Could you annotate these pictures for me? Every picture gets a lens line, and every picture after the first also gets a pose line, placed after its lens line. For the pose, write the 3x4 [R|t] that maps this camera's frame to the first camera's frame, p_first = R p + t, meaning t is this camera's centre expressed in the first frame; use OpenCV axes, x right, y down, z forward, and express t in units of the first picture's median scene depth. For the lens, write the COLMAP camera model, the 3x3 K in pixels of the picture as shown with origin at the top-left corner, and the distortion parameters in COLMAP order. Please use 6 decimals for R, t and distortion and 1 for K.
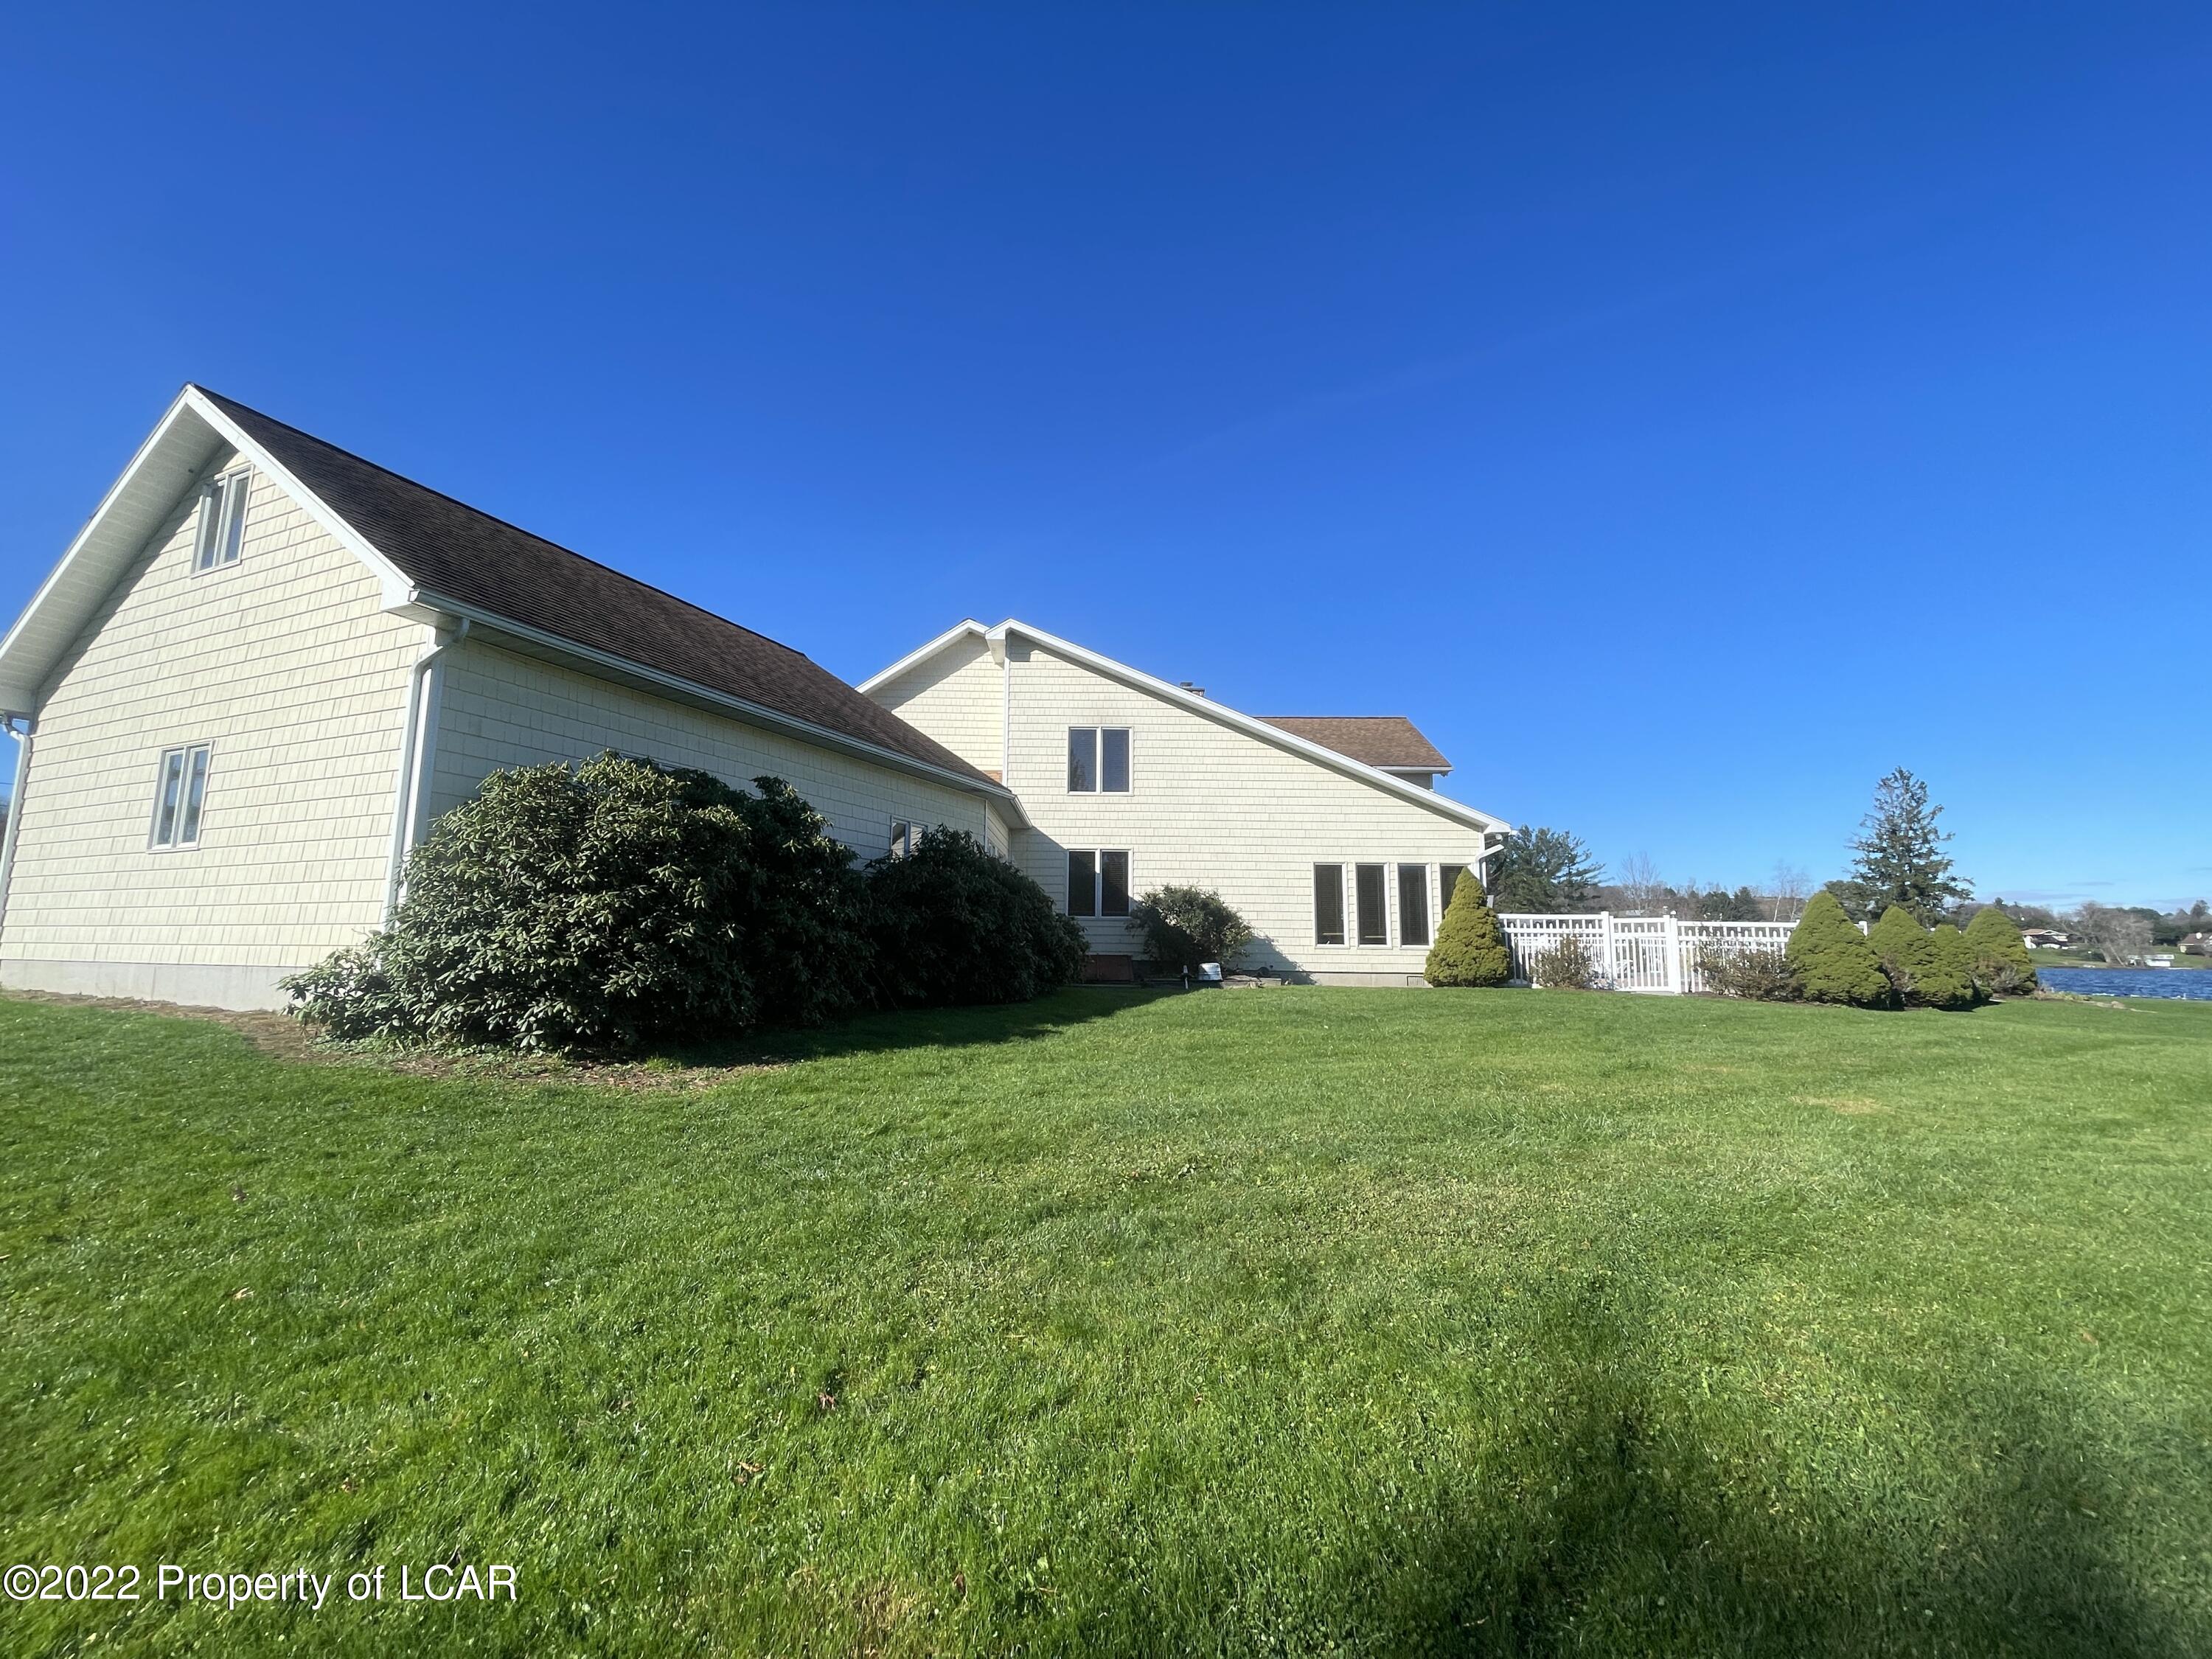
lens RADIAL K [[887.2, 0, 1109.3], [0, 887.2, 830.8], [0, 0, 1]] dist [0.018768, -0.010825]
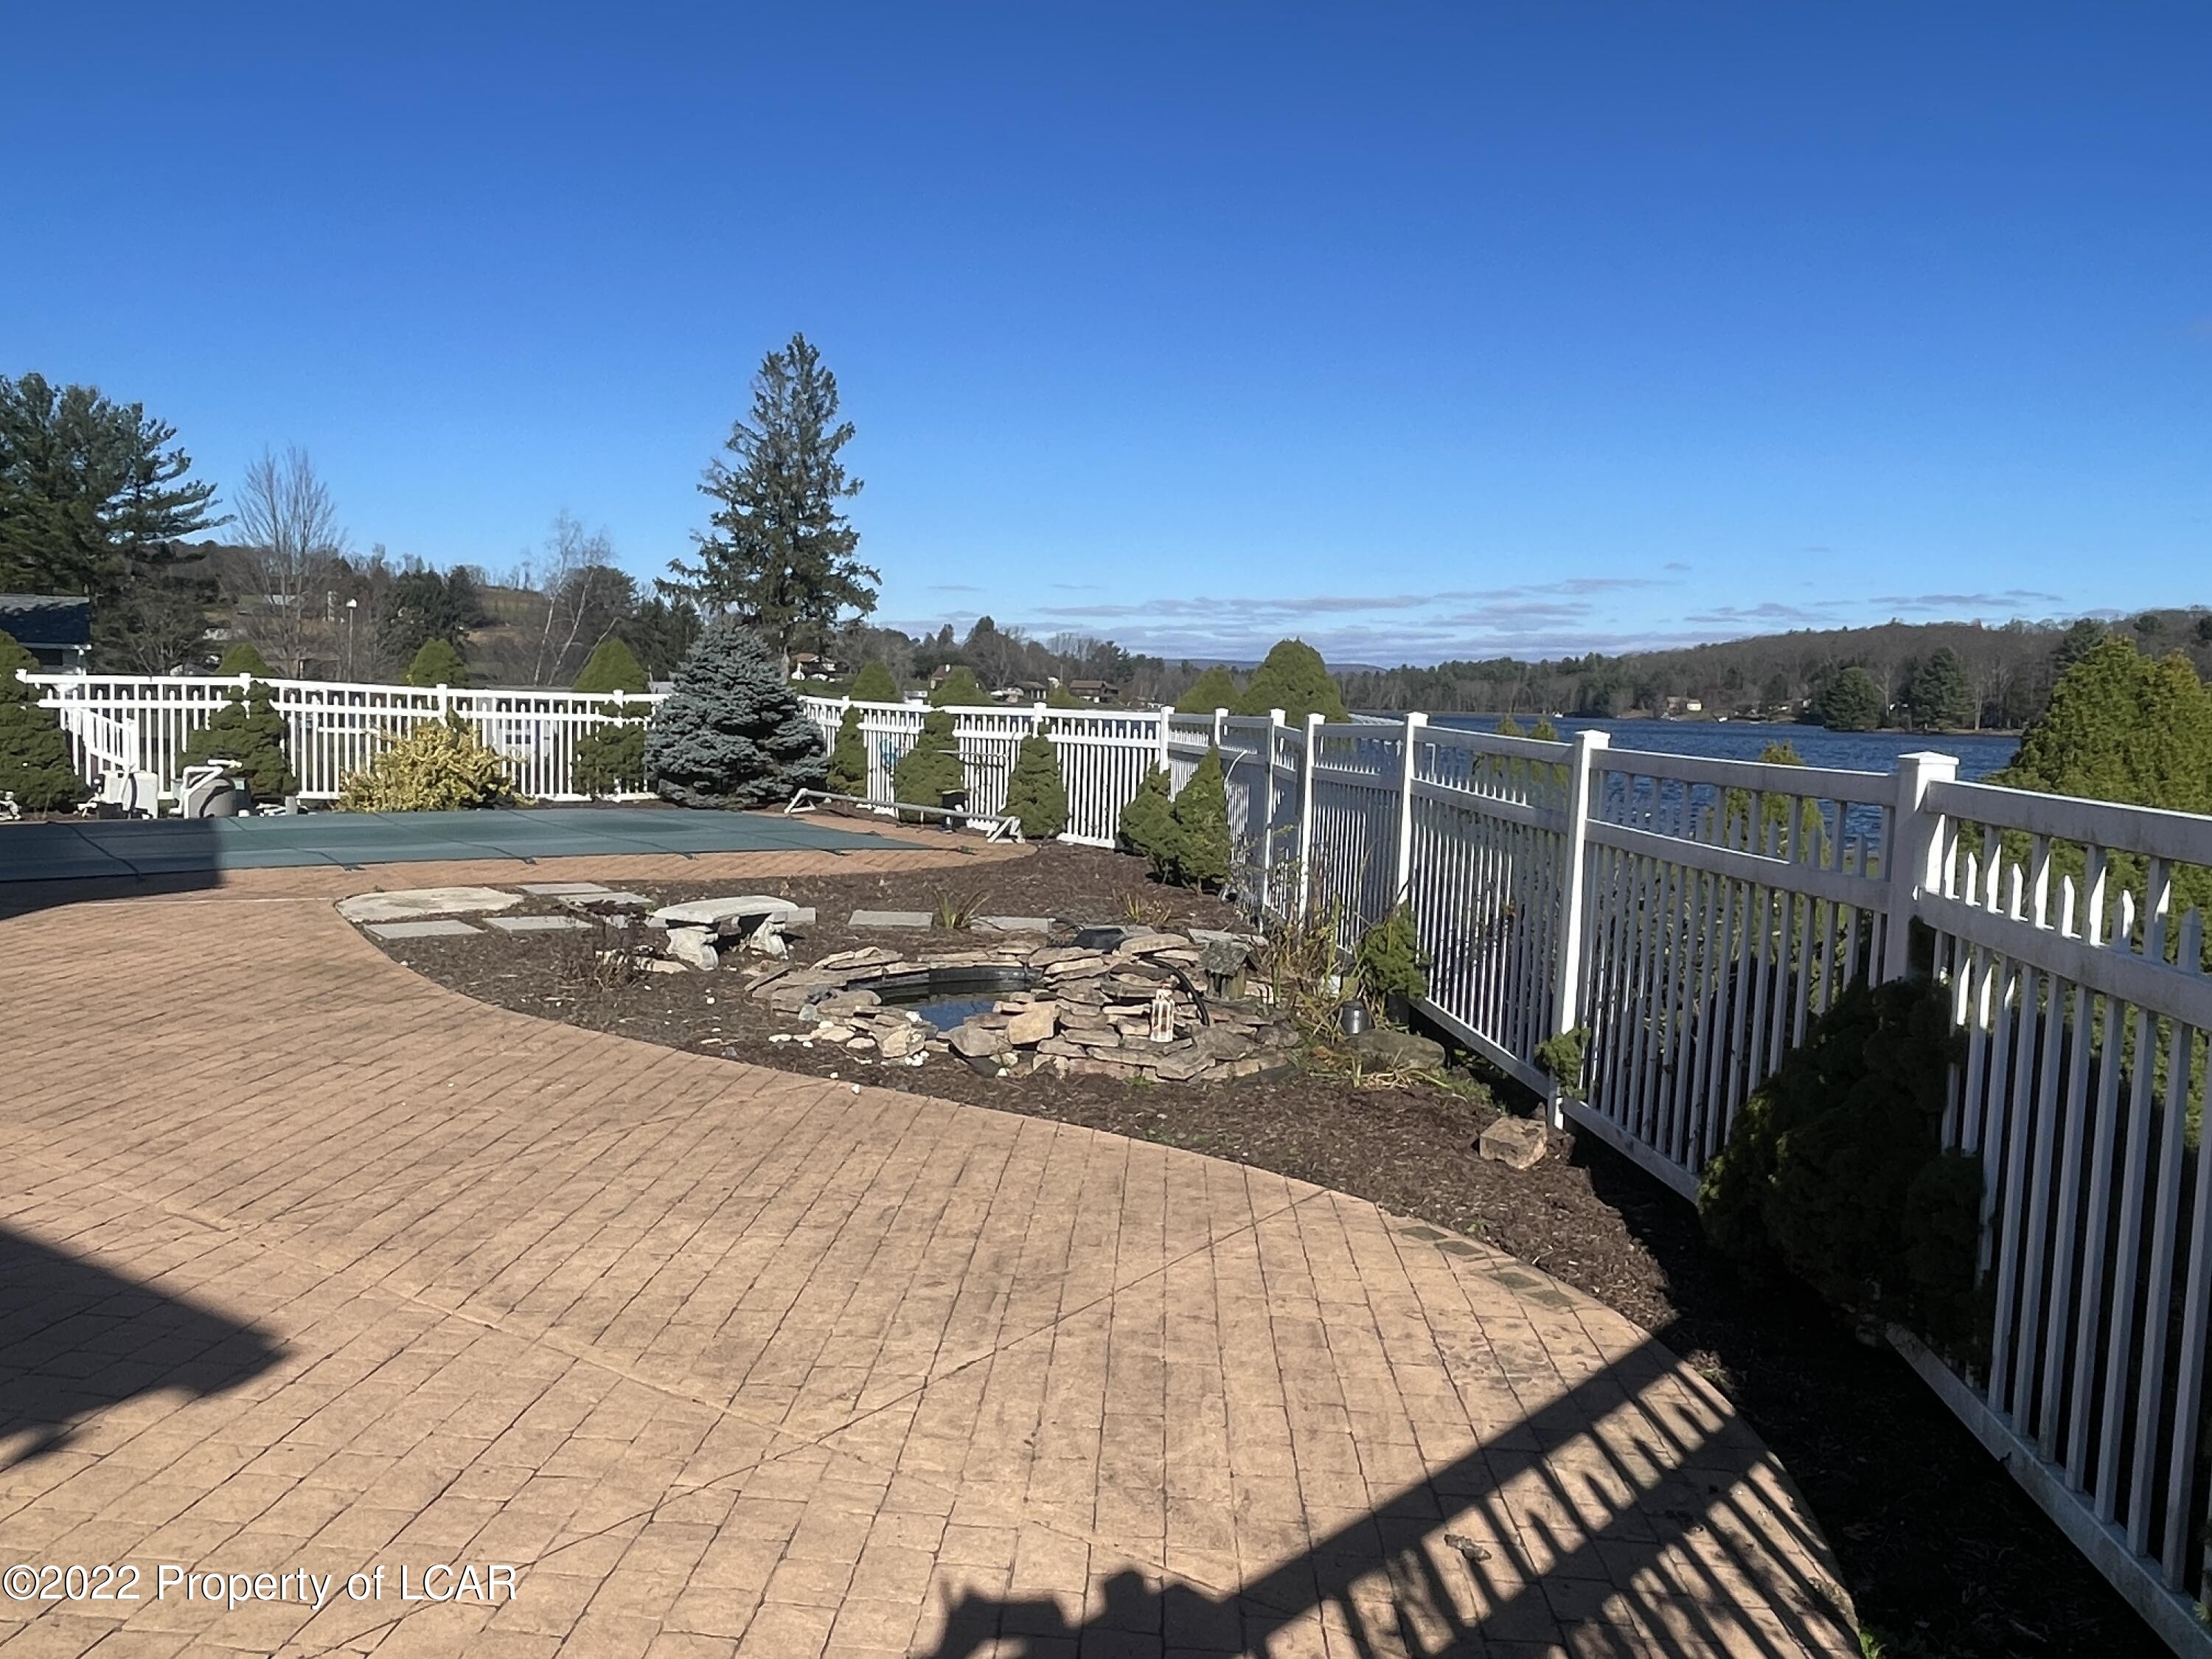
lens RADIAL K [[1649.6, 0, 1094.9], [0, 1649.6, 838.1], [0, 0, 1]] dist [0.041225, -0.097952]
pose [[0.551686, -0.063213, 0.831653, 0.198245], [-0.133988, 0.977456, 0.163177, 0.030362], [-0.823219, -0.201454, 0.530779, 0.330292]]
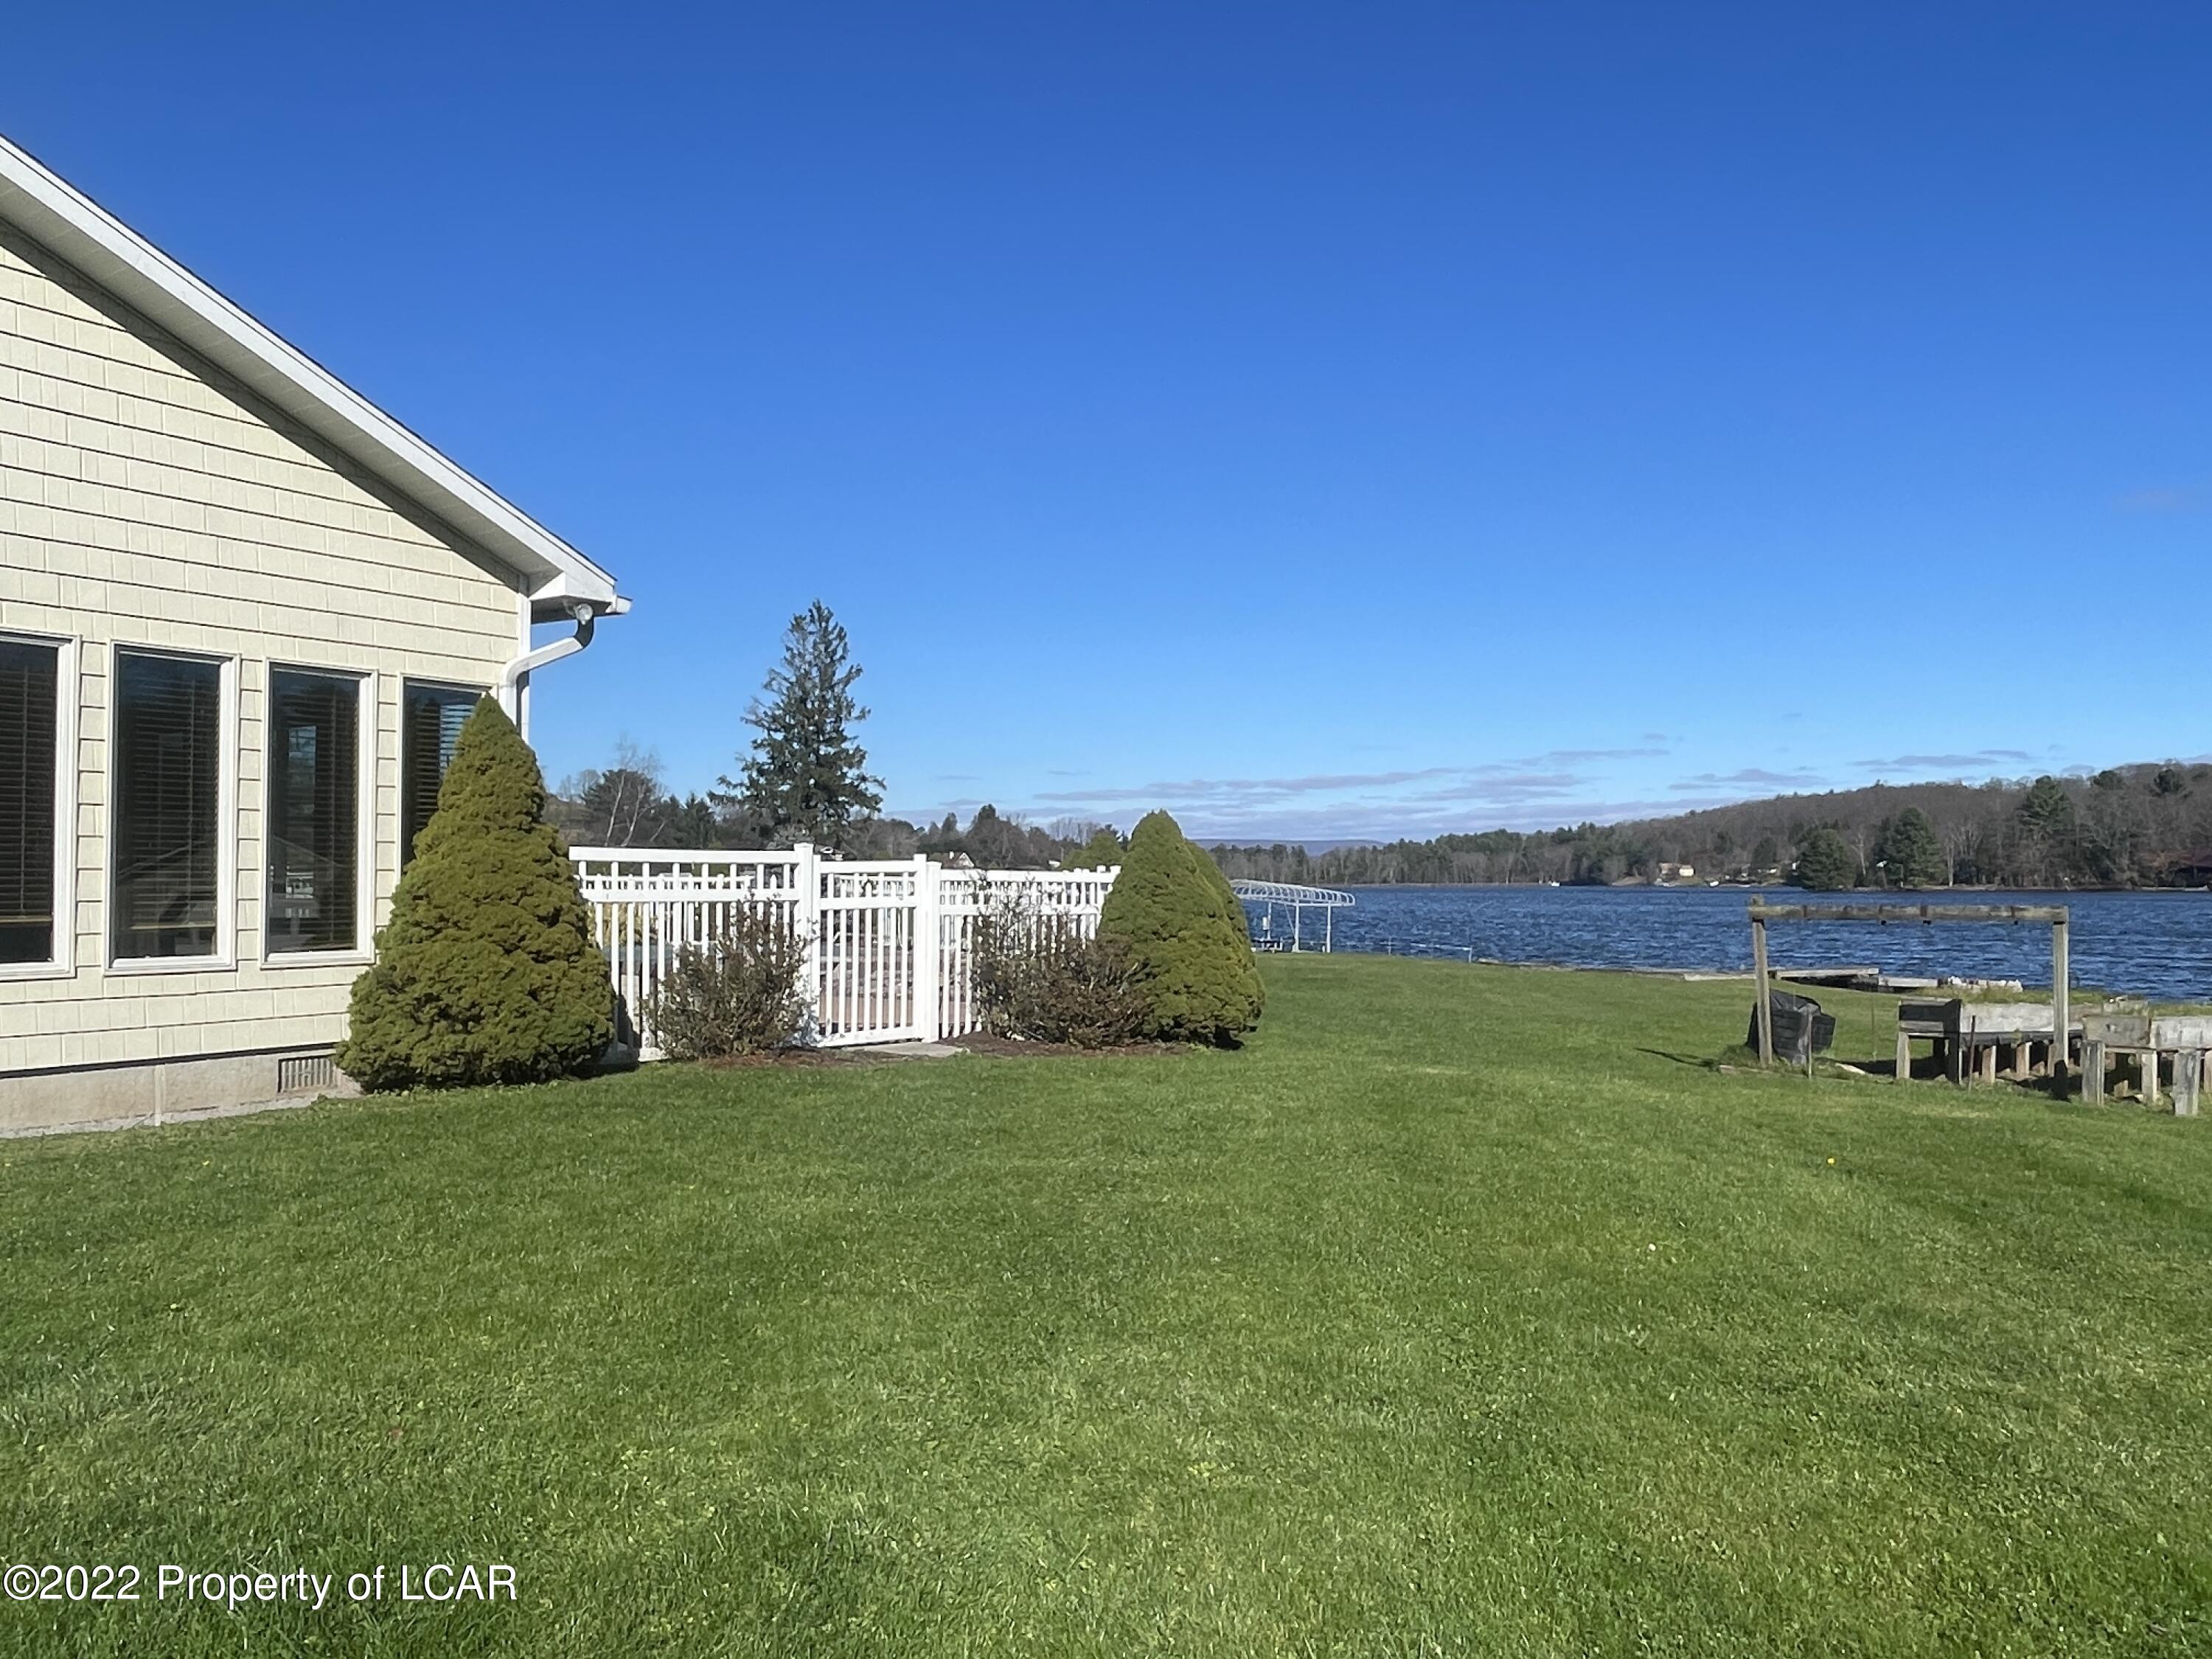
lens RADIAL K [[1649.6, 0, 1094.9], [0, 1649.6, 838.1], [0, 0, 1]] dist [0.041225, -0.097952]
pose [[0.554539, 0.012566, 0.832063, 0.012191], [-0.104488, 0.993024, 0.054641, 0.012231], [-0.825572, -0.117241, 0.551983, 0.168947]]
